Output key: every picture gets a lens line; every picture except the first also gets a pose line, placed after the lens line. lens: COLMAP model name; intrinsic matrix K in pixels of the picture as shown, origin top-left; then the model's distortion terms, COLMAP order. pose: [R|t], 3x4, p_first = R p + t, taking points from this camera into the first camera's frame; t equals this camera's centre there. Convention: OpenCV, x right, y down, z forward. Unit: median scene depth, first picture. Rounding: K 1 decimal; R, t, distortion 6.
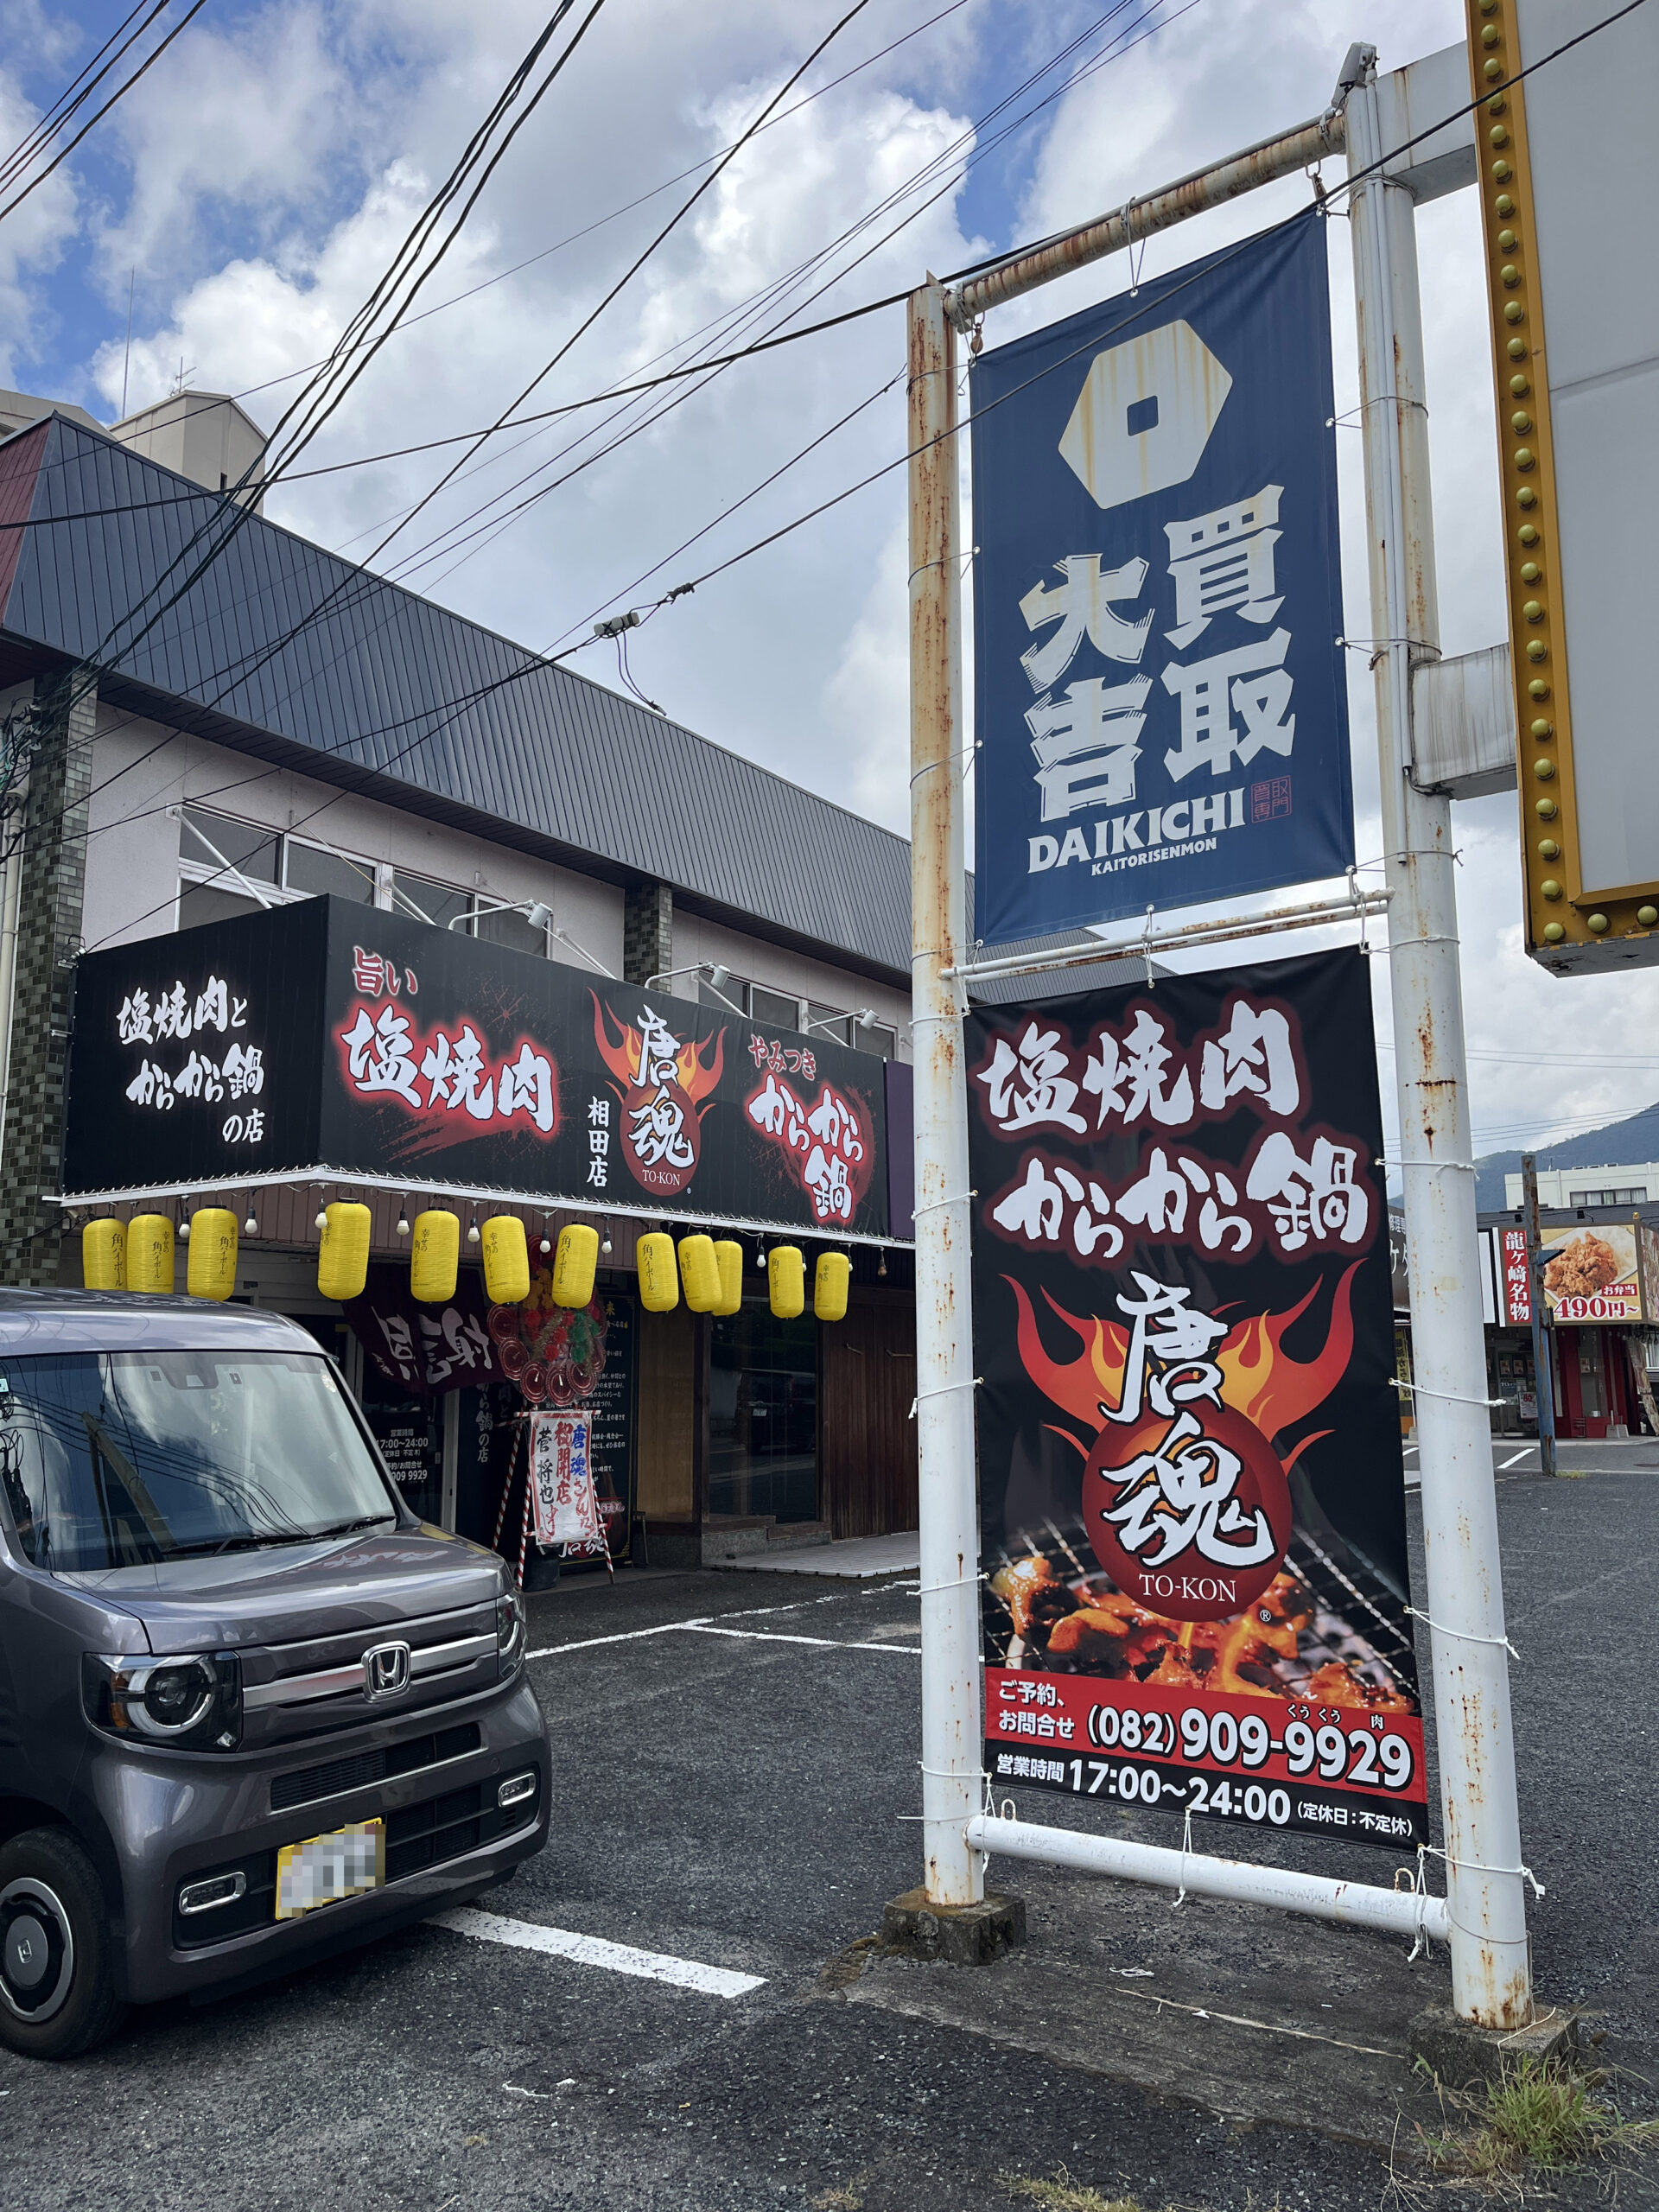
lens RADIAL K [[1659.3, 0, 820.3], [0, 1659.3, 1130.7], [0, 0, 1]] dist [0.064607, -0.071386]
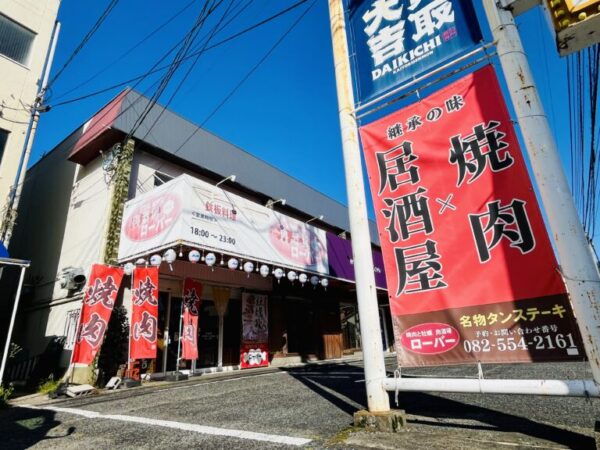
lens RADIAL K [[356.4, 0, 297.4], [0, 356.4, 222.8], [0, 0, 1]] dist [-0.003729, -0.001003]
pose [[0.998354, -0.052396, -0.023313, -0.012364], [0.047243, 0.981864, -0.183607, 0.137249], [0.032510, 0.182203, 0.982723, 0.197907]]
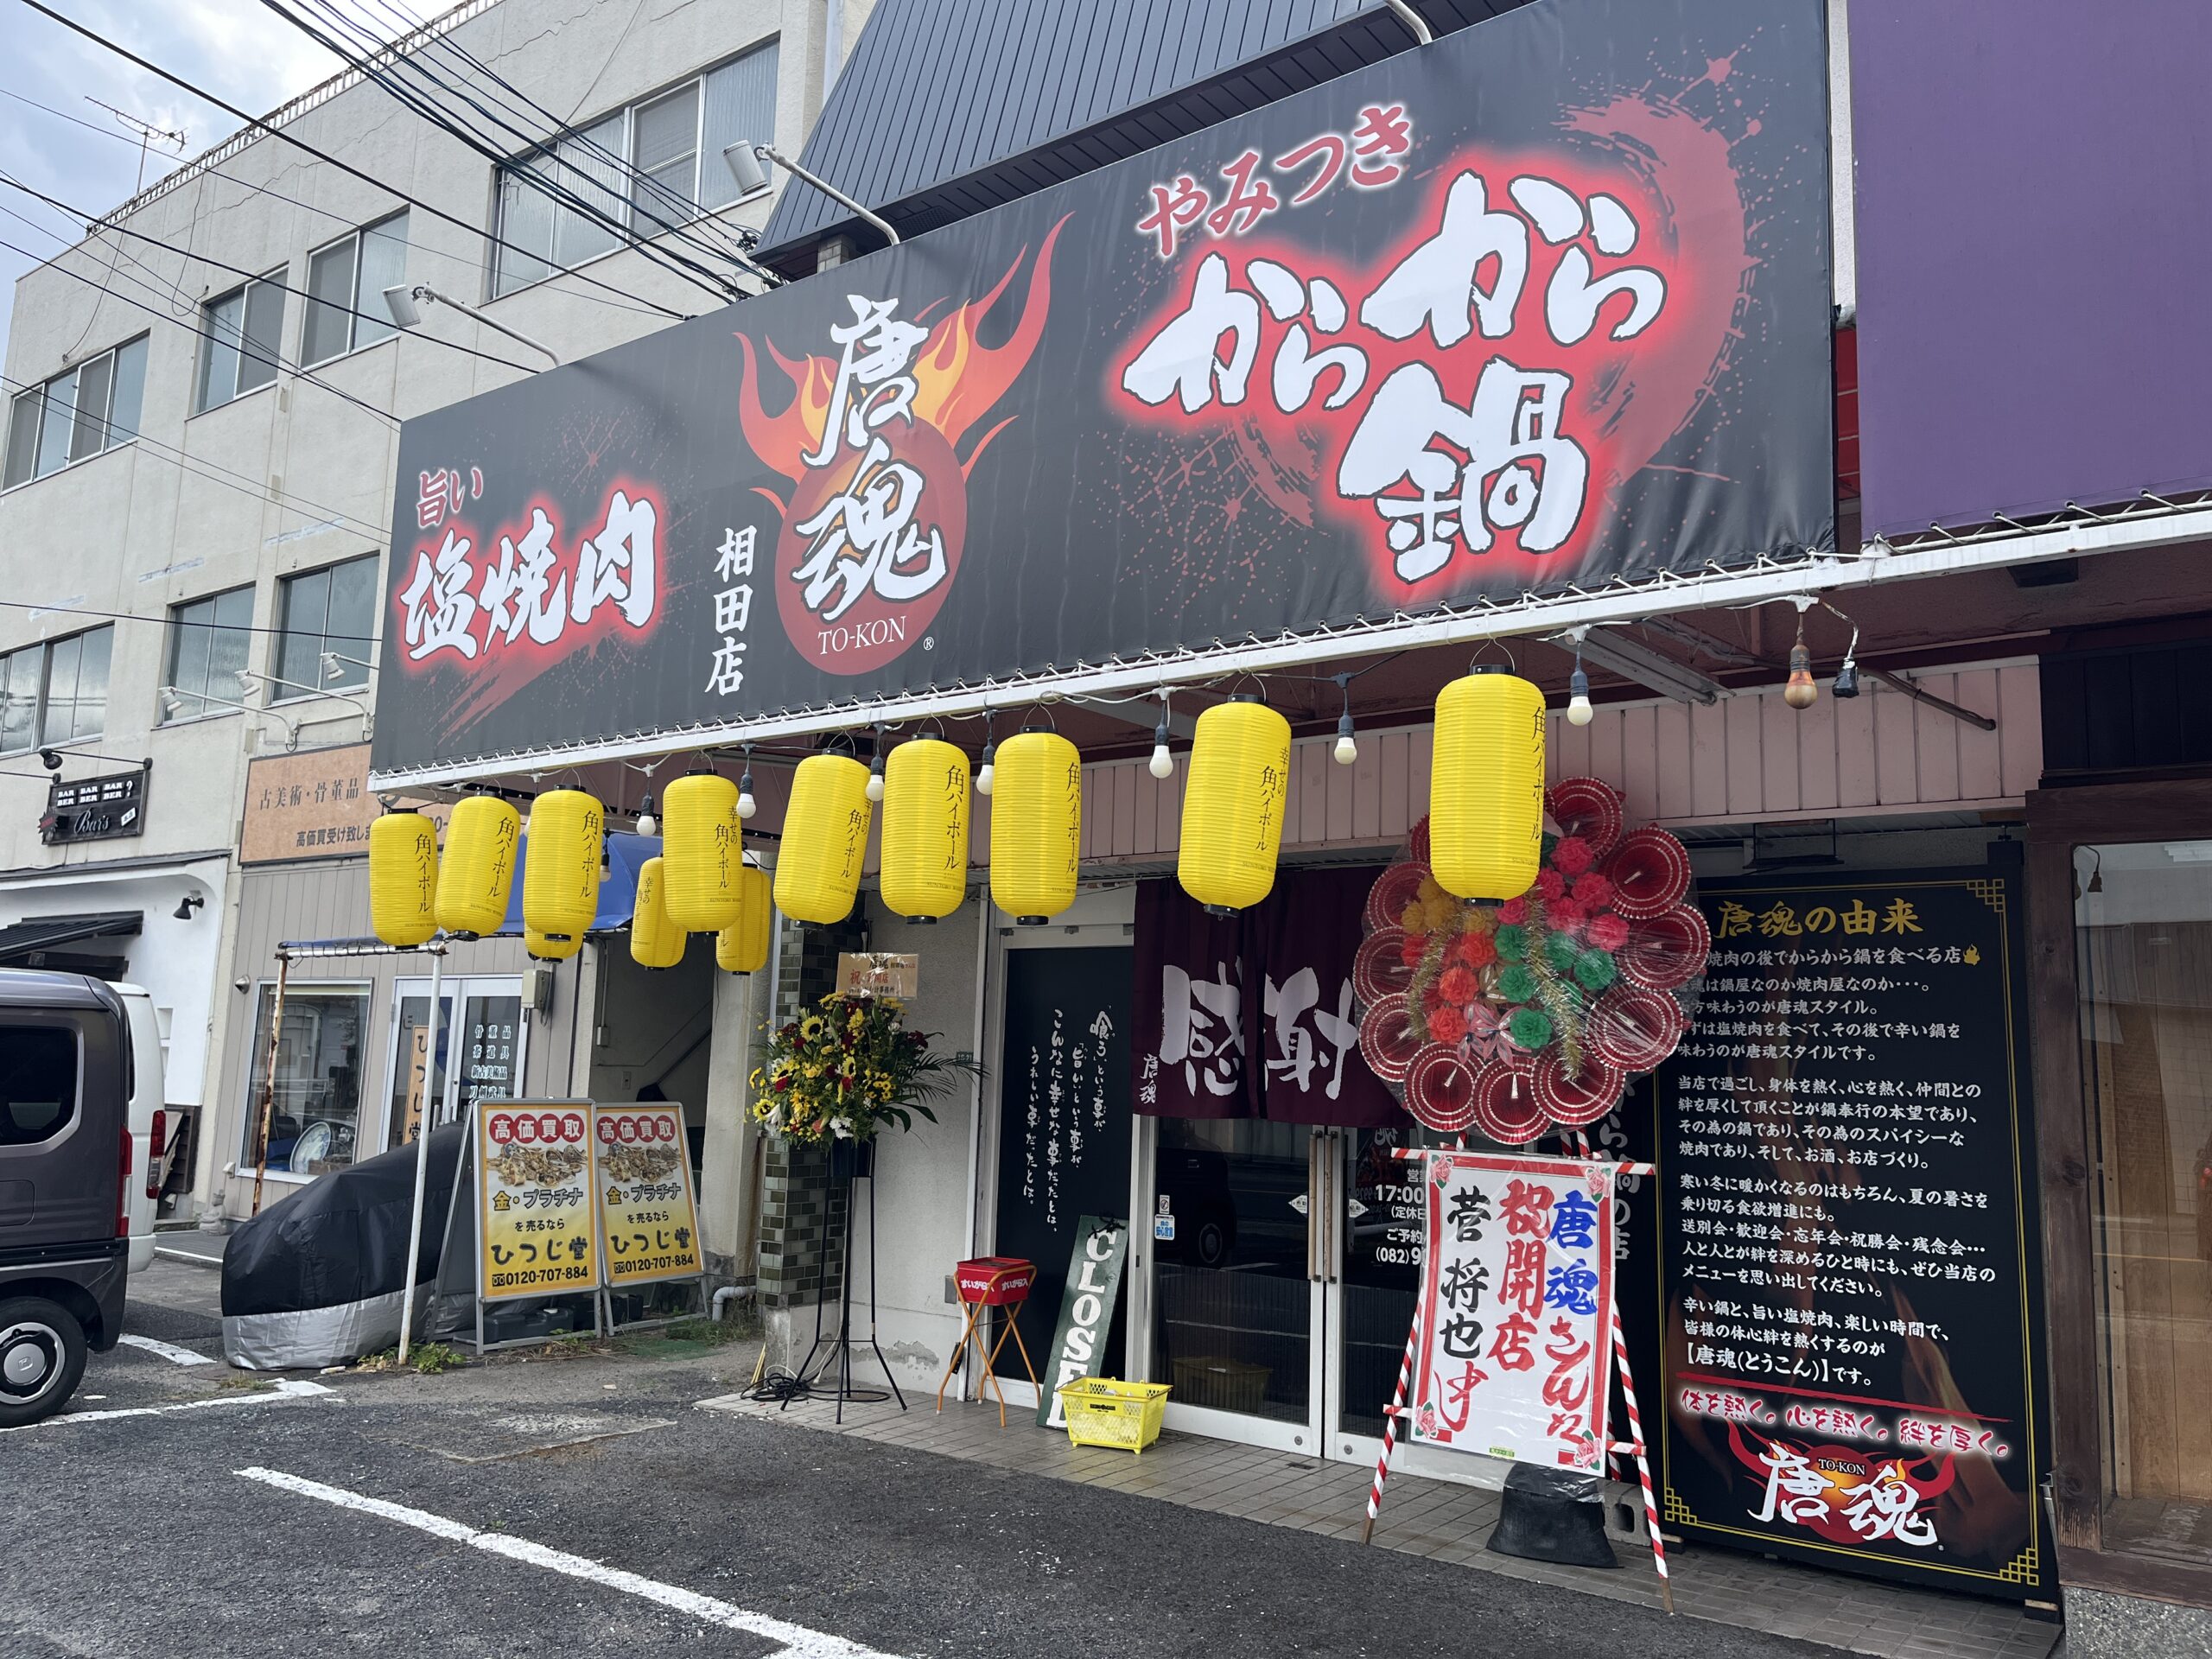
lens RADIAL K [[1659.3, 0, 1115.6], [0, 1659.3, 825.3], [0, 0, 1]] dist [0.064607, -0.071386]
pose [[-0.029575, -0.137031, -0.990125, 0.421579], [0.125889, 0.982160, -0.139689, 0.183773], [0.991603, -0.128777, -0.011796, 1.281041]]
